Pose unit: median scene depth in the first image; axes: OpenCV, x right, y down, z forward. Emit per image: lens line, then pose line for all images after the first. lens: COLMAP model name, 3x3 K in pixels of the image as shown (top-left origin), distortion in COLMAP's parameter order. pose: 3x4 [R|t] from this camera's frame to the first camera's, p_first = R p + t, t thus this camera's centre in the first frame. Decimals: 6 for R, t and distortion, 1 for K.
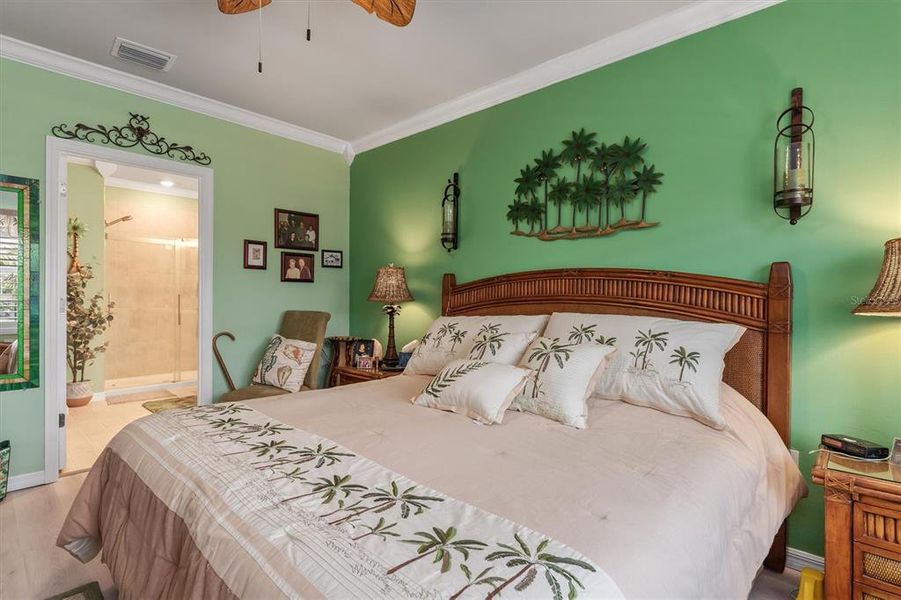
lens RADIAL K [[431.0, 0, 450.5], [0, 431.0, 300.0], [0, 0, 1]] dist [0.001914, -0.000932]
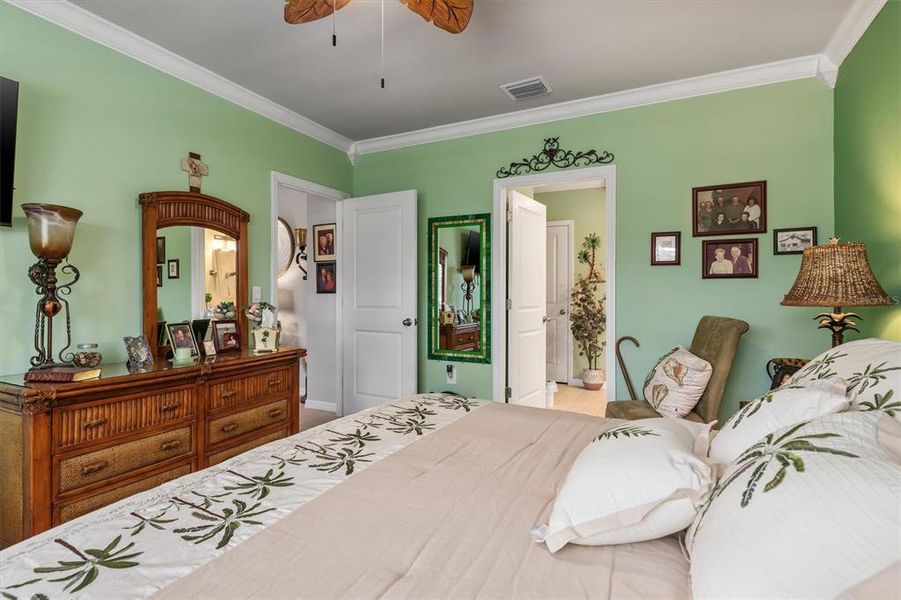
lens RADIAL K [[442.4, 0, 442.8], [0, 442.4, 291.1], [0, 0, 1]] dist [0.002042, -0.001796]
pose [[0.284365, -0.015917, -0.958584, 0.289383], [-0.008219, 0.999785, -0.019040, -0.001030], [0.958681, 0.013293, 0.284173, 0.373184]]
